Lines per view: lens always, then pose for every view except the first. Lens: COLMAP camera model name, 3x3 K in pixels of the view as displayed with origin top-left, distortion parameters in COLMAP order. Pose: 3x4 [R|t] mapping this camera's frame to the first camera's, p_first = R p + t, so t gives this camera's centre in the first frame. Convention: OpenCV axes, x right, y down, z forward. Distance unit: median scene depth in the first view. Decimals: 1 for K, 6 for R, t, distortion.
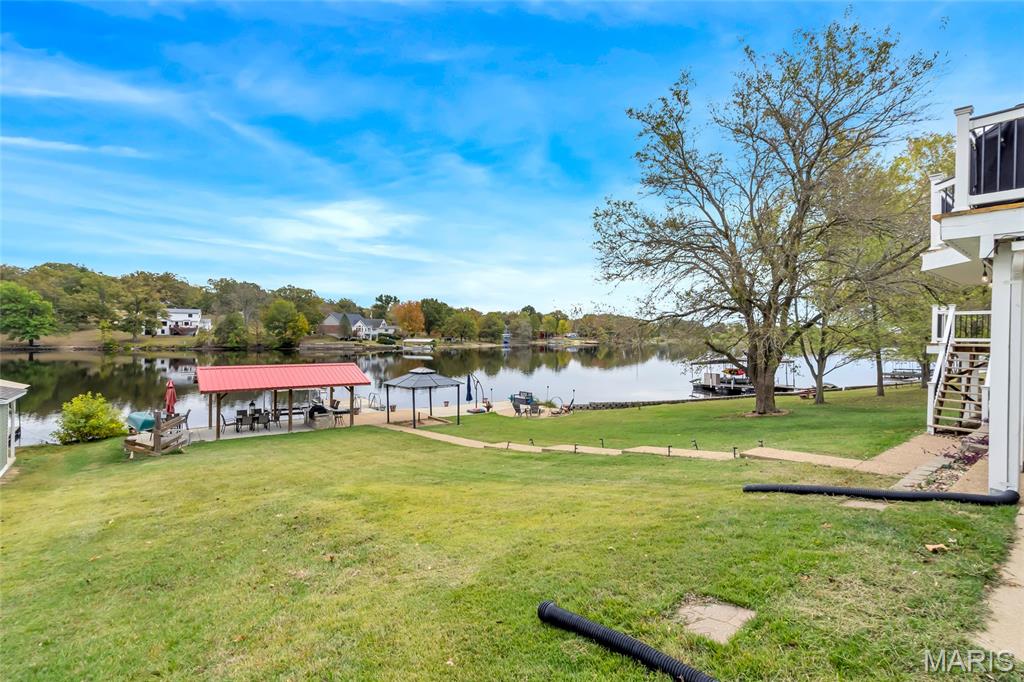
lens RADIAL K [[471.3, 0, 499.1], [0, 471.3, 342.3], [0, 0, 1]] dist [-0.000894, 0.002341]
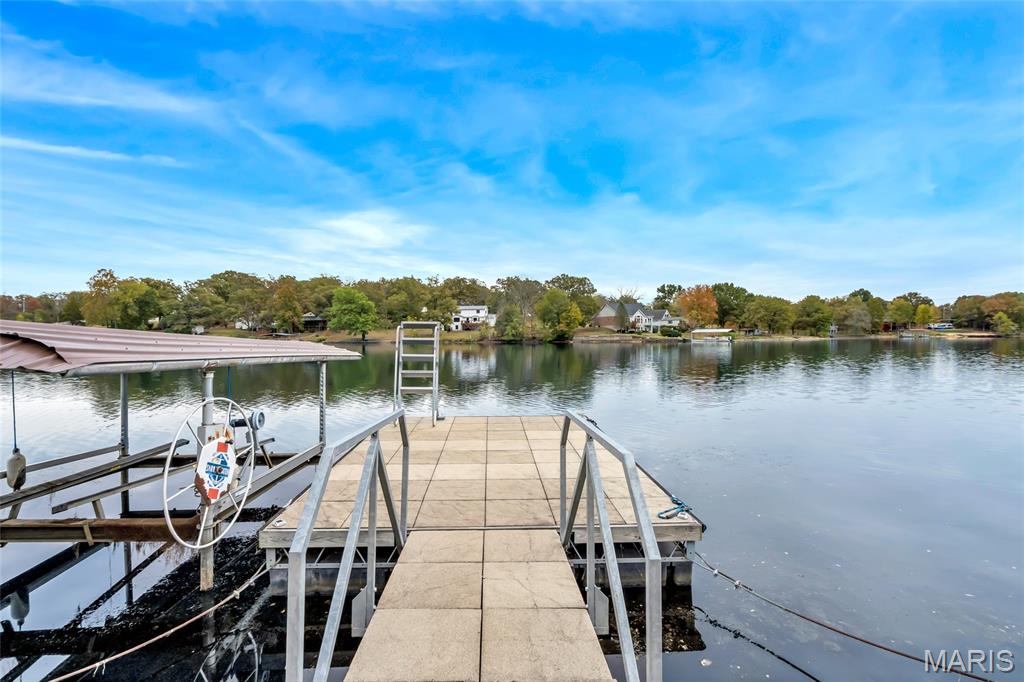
lens RADIAL K [[471.3, 0, 506.5], [0, 471.3, 338.8], [0, 0, 1]] dist [-0.000894, 0.002341]
pose [[0.843589, -0.012106, -0.536853, -0.035501], [0.008286, 0.999920, -0.009529, 0.013515], [0.536926, 0.003590, 0.843622, 0.137939]]
